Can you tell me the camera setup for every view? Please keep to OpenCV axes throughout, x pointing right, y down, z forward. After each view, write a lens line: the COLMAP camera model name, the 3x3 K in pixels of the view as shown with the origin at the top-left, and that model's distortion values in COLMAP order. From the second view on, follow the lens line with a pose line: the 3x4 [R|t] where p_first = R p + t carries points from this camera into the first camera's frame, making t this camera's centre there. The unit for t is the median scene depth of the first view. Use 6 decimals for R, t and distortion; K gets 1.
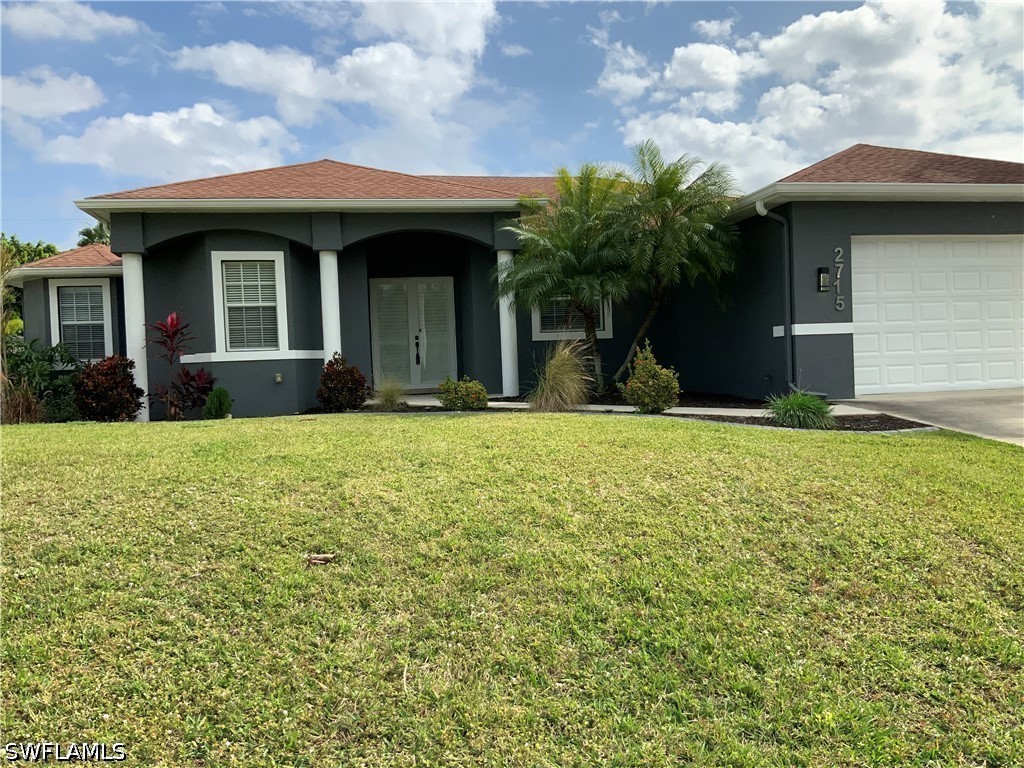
lens RADIAL K [[851.6, 0, 512.0], [0, 851.6, 384.0], [0, 0, 1]] dist [0.073029, -0.125699]
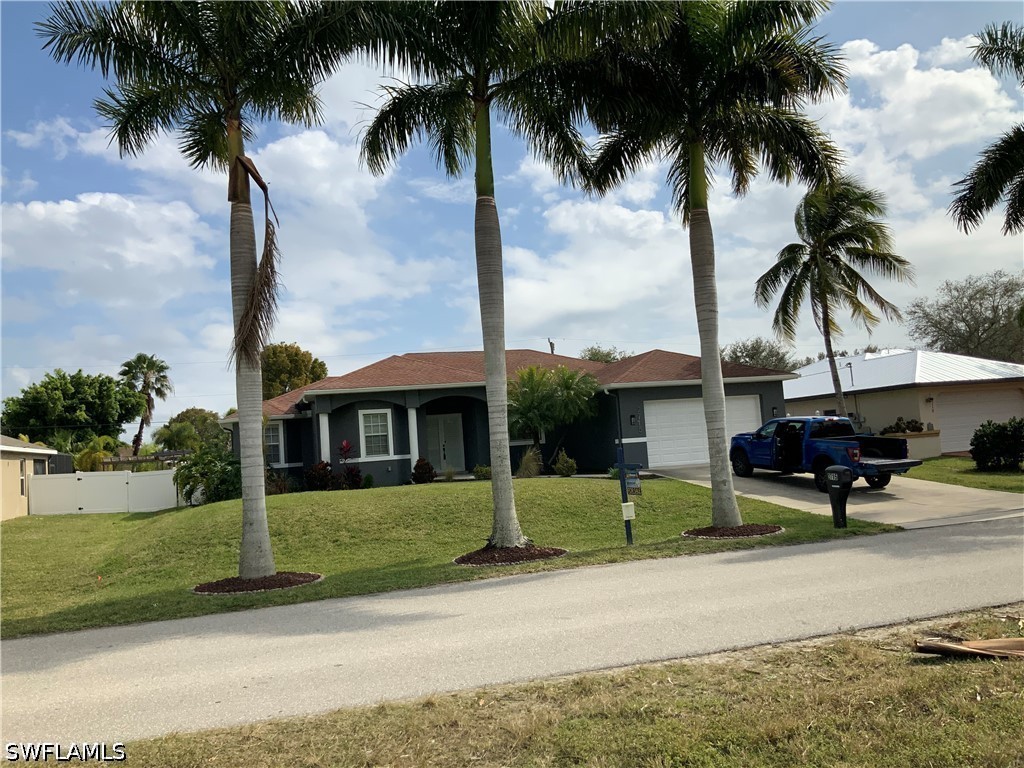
lens RADIAL K [[851.6, 0, 512.0], [0, 851.6, 384.0], [0, 0, 1]] dist [0.073029, -0.125699]
pose [[0.996447, -0.025582, 0.080245, -0.139109], [0.033773, 0.994166, -0.102438, 0.010408], [-0.077157, 0.104784, 0.991497, -1.130628]]
